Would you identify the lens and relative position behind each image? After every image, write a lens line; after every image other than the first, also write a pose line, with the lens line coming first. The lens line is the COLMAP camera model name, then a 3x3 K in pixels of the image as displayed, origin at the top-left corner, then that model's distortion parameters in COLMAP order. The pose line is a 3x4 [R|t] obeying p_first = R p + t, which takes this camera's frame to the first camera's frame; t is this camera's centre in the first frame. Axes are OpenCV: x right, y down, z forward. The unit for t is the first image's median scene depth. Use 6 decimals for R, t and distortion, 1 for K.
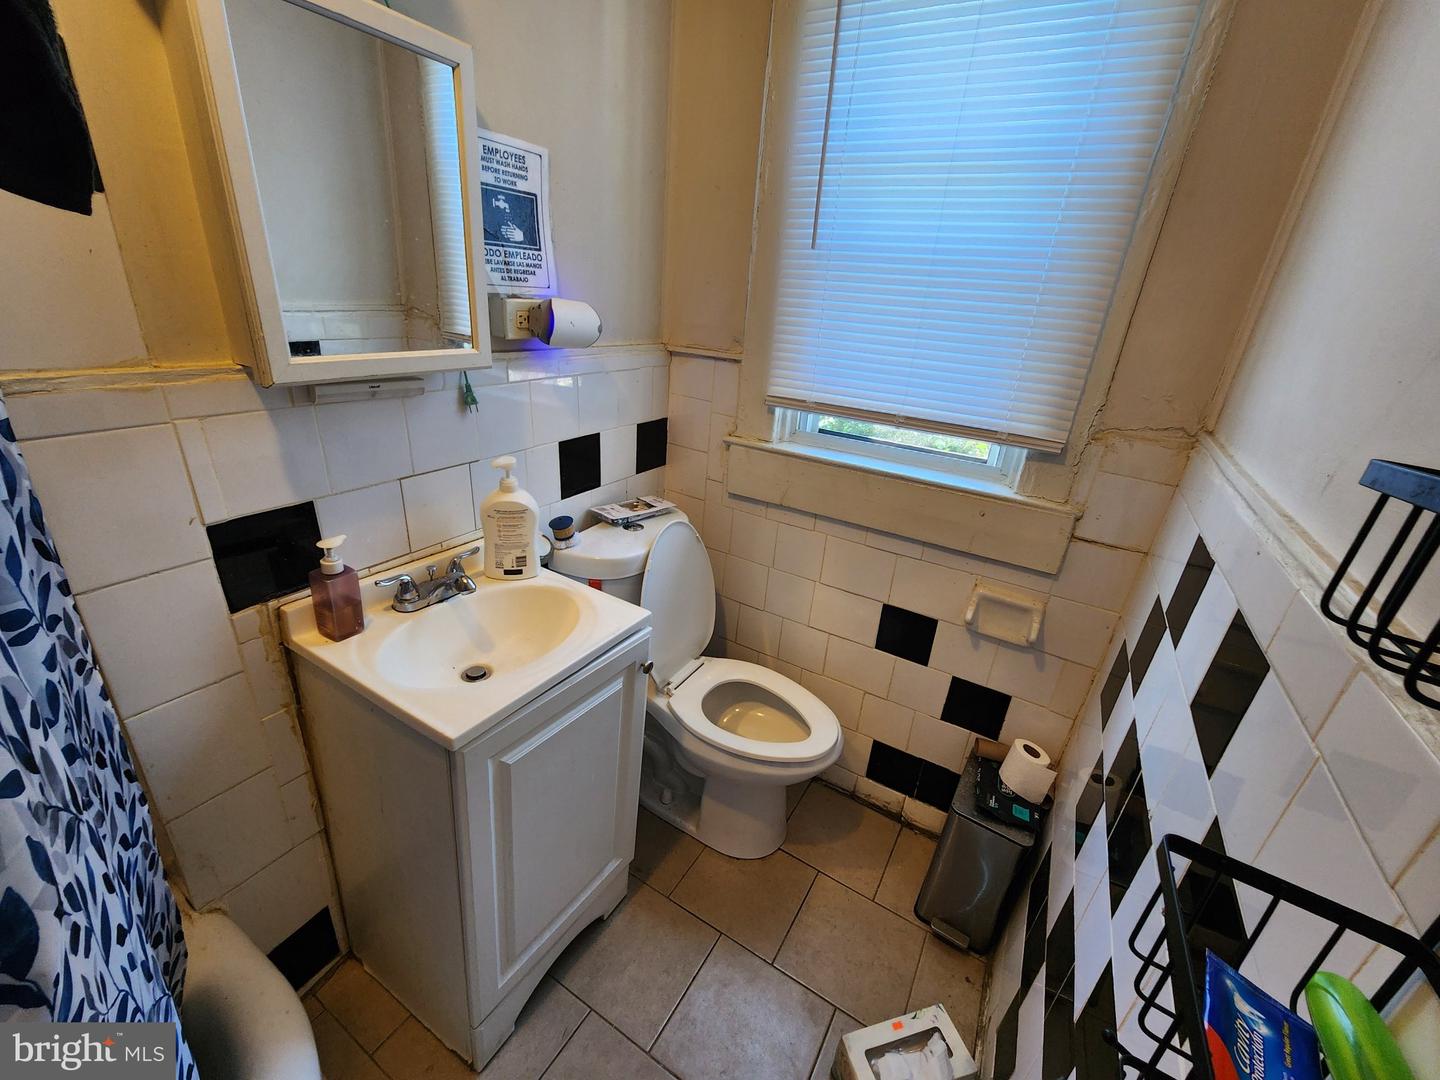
lens RADIAL K [[592.7, 0, 713.6], [0, 592.7, 538.6], [0, 0, 1]] dist [0.002036, 0.002682]
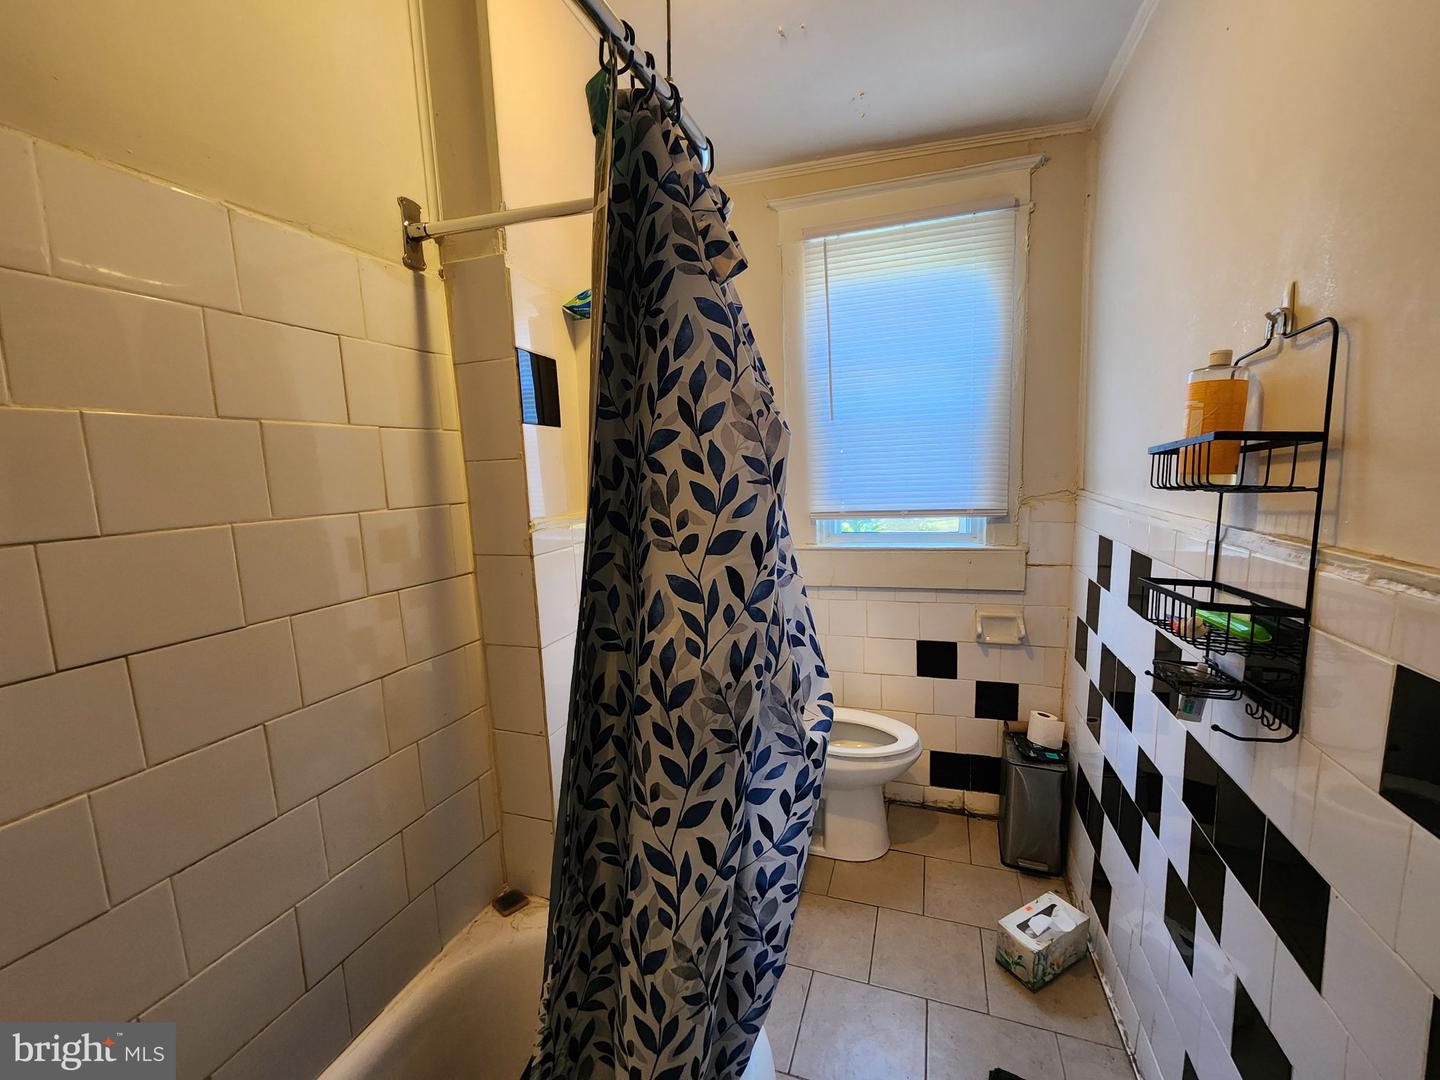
lens RADIAL K [[592.7, 0, 725.8], [0, 592.7, 542.2], [0, 0, 1]] dist [0.002036, 0.002682]
pose [[0.971933, -0.142277, 0.187357, -0.415029], [0.185372, 0.953528, -0.237532, 0.146846], [-0.144855, 0.265596, 0.953140, -0.370709]]
